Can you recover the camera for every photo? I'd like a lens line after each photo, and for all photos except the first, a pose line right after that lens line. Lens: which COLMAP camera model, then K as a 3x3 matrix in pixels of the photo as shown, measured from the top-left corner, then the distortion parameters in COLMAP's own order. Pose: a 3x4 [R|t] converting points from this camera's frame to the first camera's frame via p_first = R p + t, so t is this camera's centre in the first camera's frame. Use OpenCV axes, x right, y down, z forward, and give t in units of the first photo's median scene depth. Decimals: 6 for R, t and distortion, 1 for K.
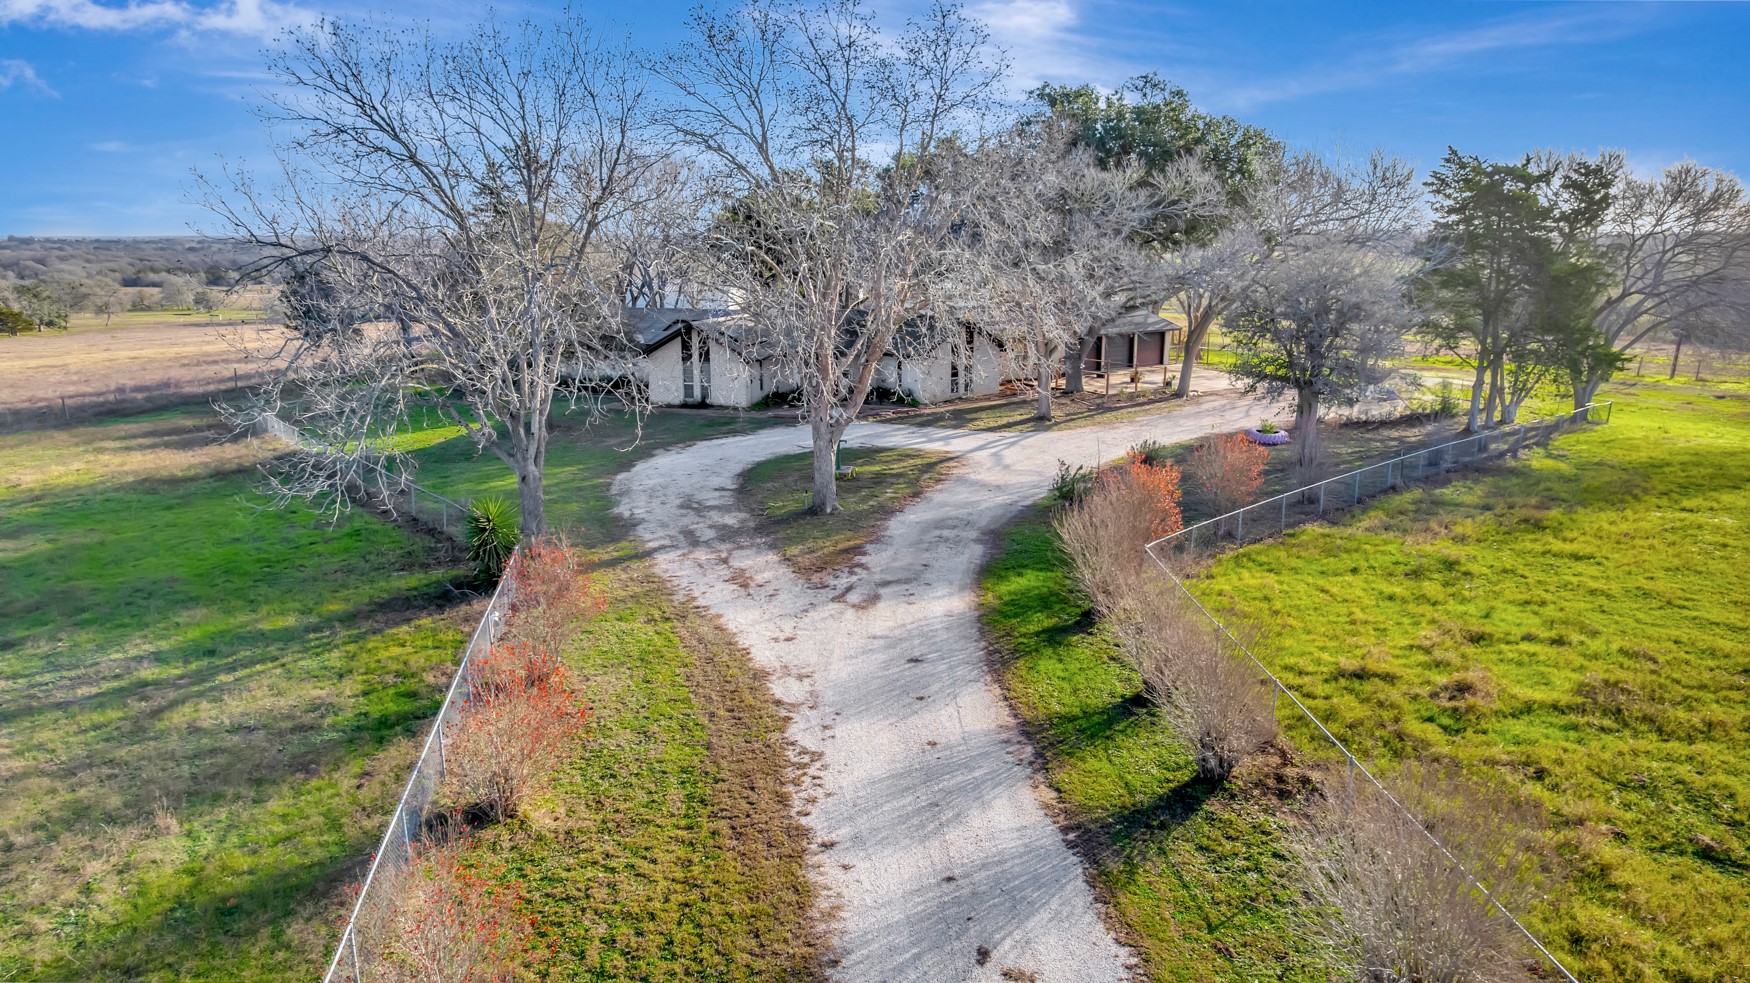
lens RADIAL K [[1032.5, 0, 875.0], [0, 1032.5, 491.5], [0, 0, 1]] dist [-0.059633, 0.052544]
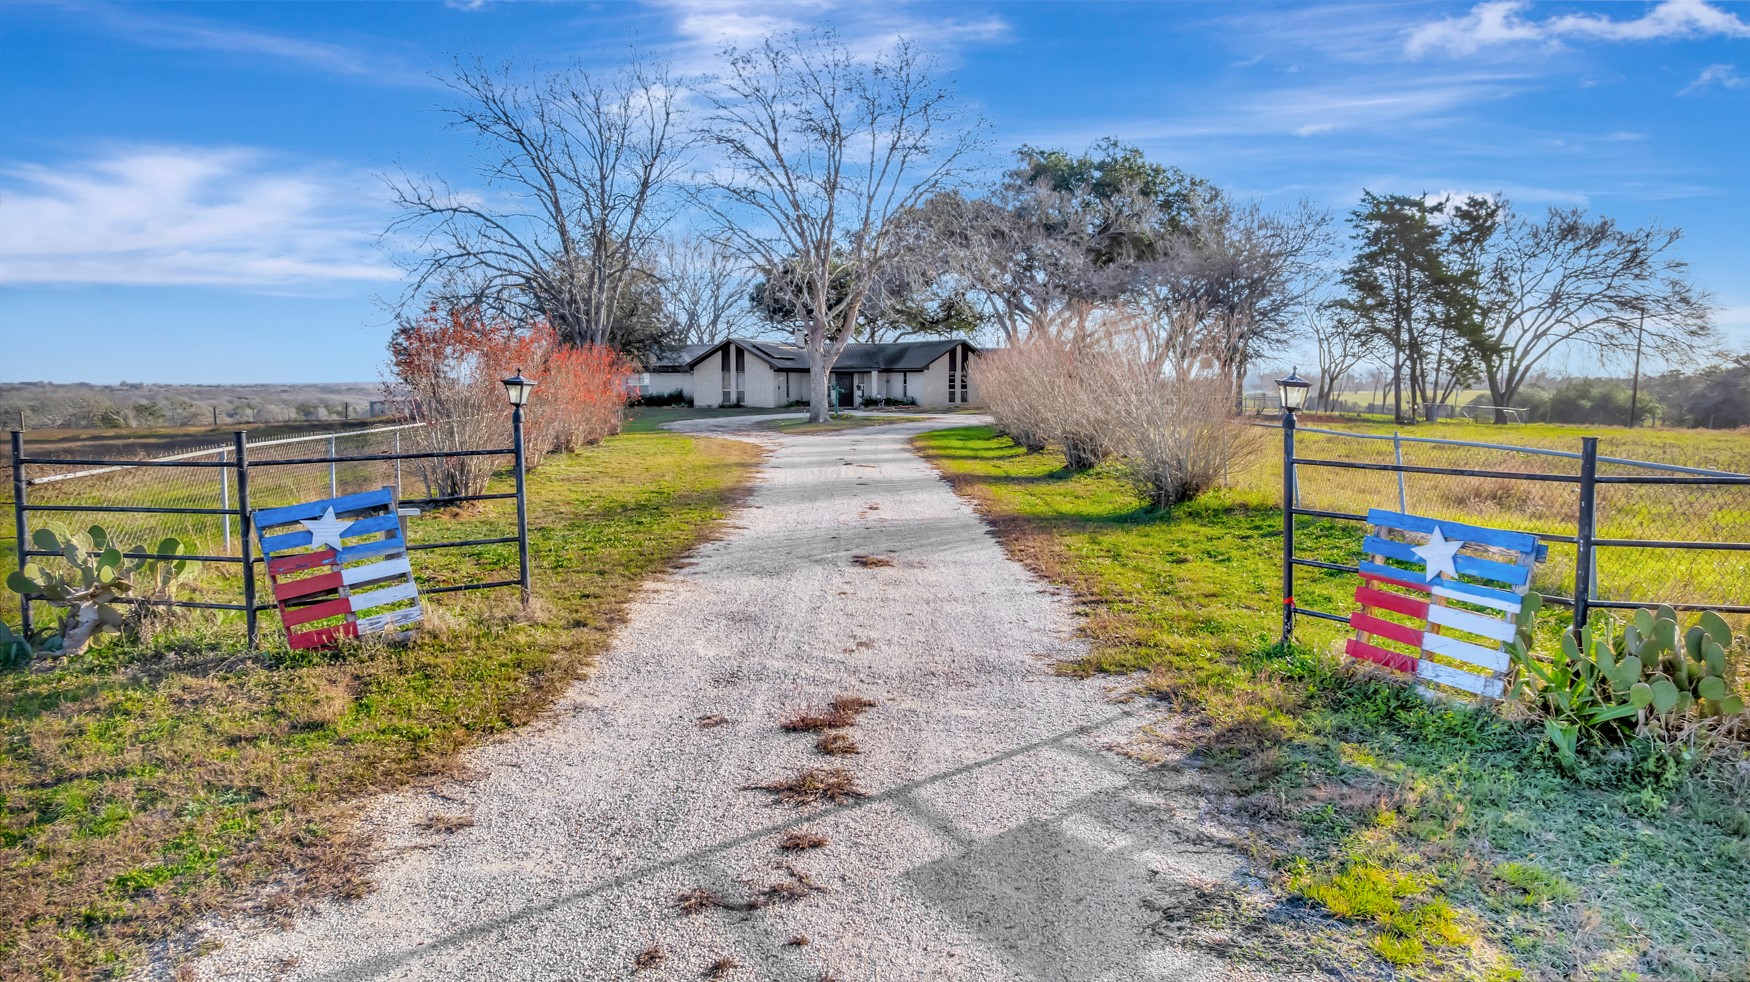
lens RADIAL K [[1032.5, 0, 875.0], [0, 1032.5, 491.0], [0, 0, 1]] dist [-0.059633, 0.052544]
pose [[0.998449, 0.005684, -0.055384, 0.059262], [-0.013175, 0.990642, -0.135851, 0.175637], [0.054093, 0.136370, 0.989180, -0.160495]]
